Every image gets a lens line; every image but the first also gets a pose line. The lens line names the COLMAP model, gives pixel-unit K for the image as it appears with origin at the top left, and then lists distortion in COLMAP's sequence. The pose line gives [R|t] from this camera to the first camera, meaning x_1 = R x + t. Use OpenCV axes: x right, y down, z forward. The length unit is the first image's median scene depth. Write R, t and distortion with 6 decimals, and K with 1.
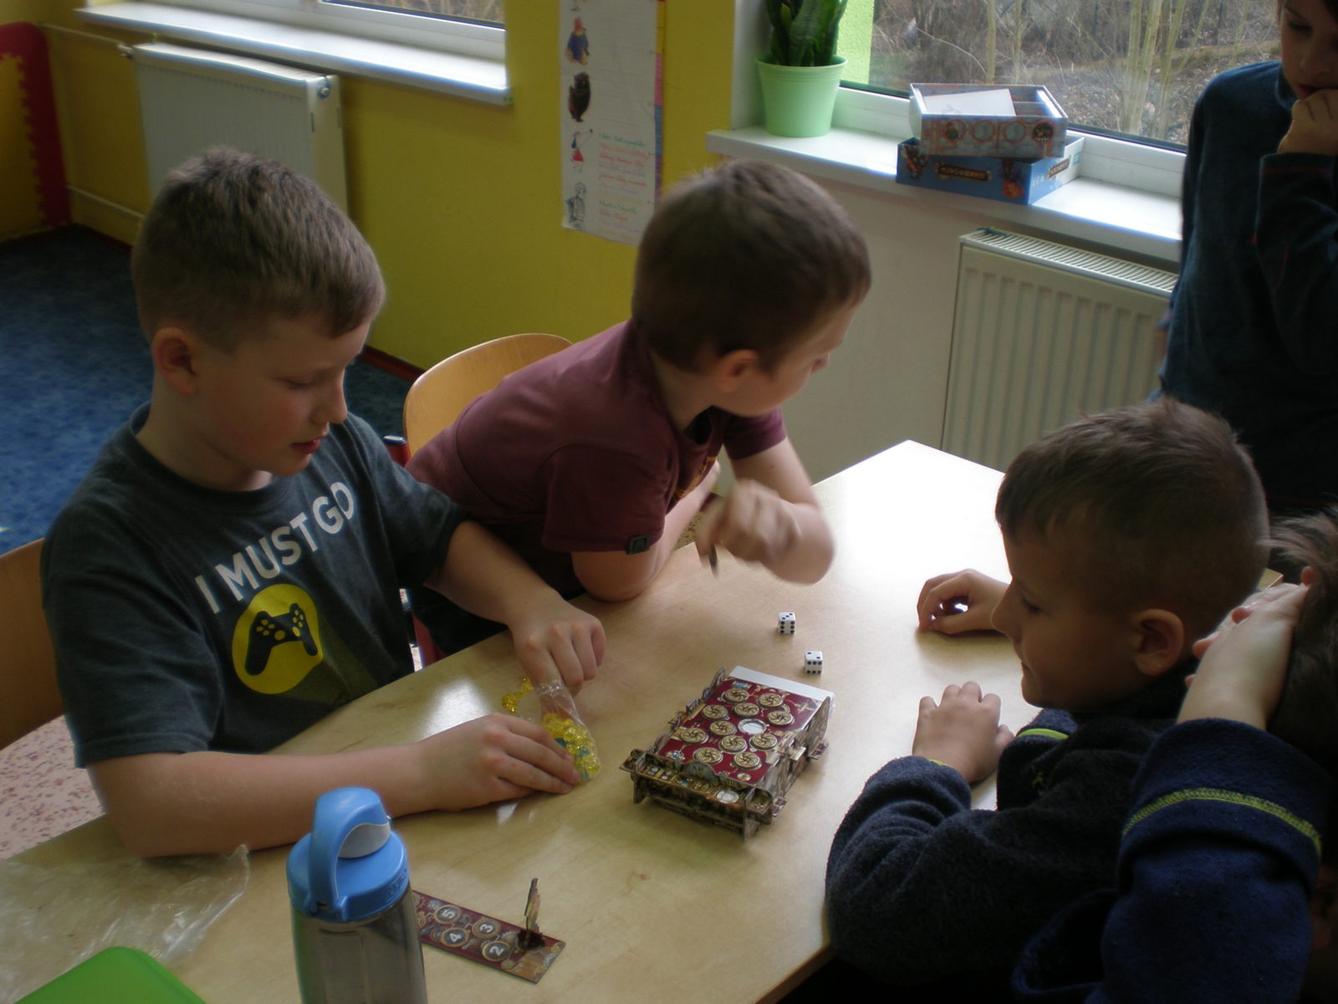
lens RADIAL K [[1451.1, 0, 669.0], [0, 1451.1, 502.0], [0, 0, 1]] dist [-0.067294, -0.185788]
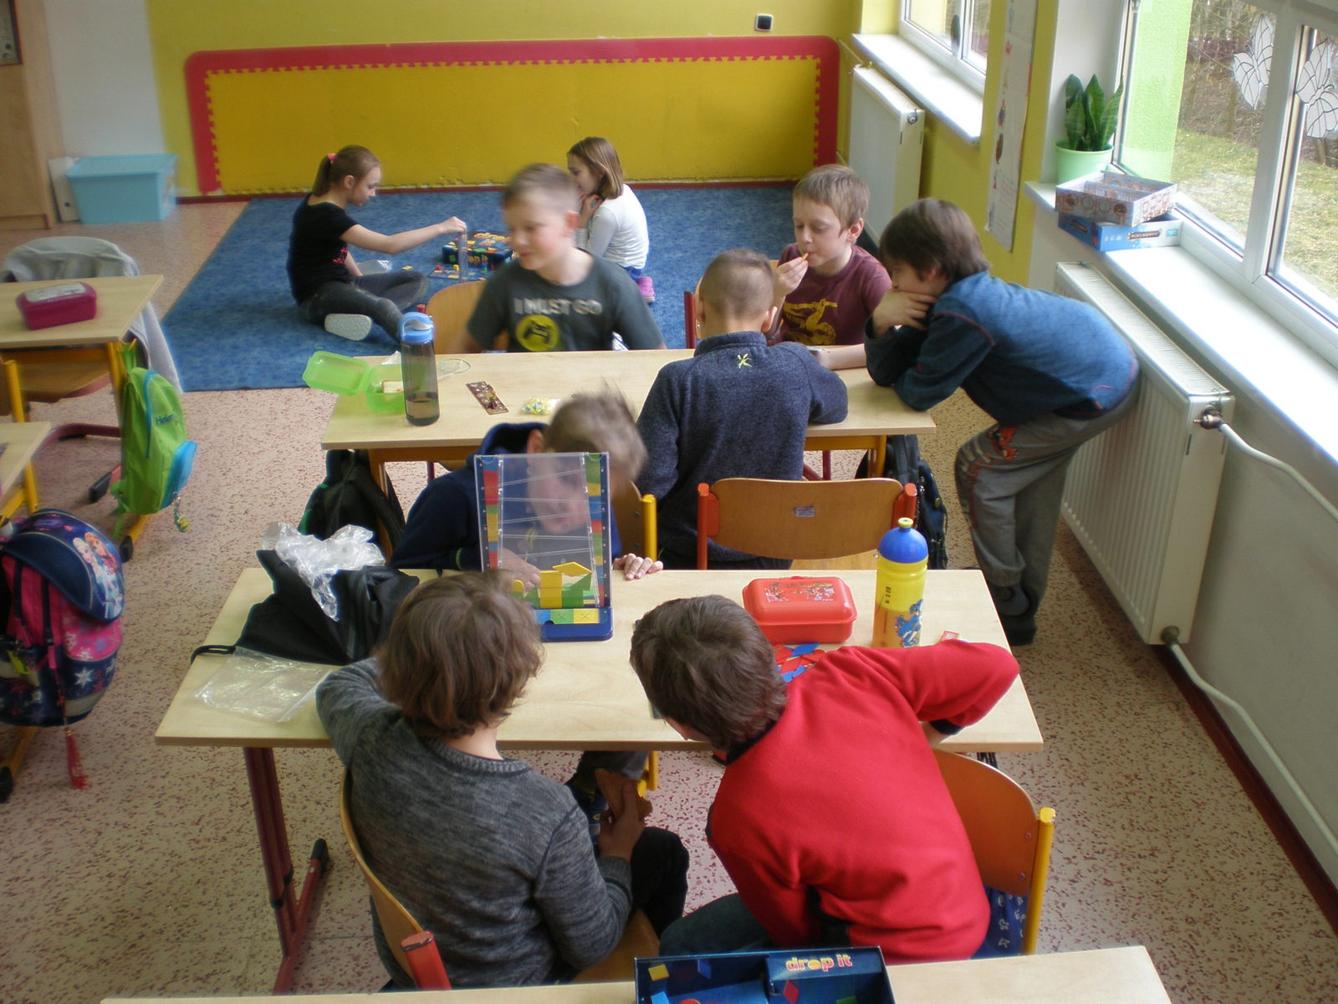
lens RADIAL K [[1451.1, 0, 669.0], [0, 1451.1, 502.0], [0, 0, 1]] dist [-0.067294, -0.185788]
pose [[0.759731, 0.279992, -0.586867, 0.683911], [-0.274252, 0.956316, 0.101220, 0.024863], [0.589571, 0.084050, 0.803332, -0.424331]]
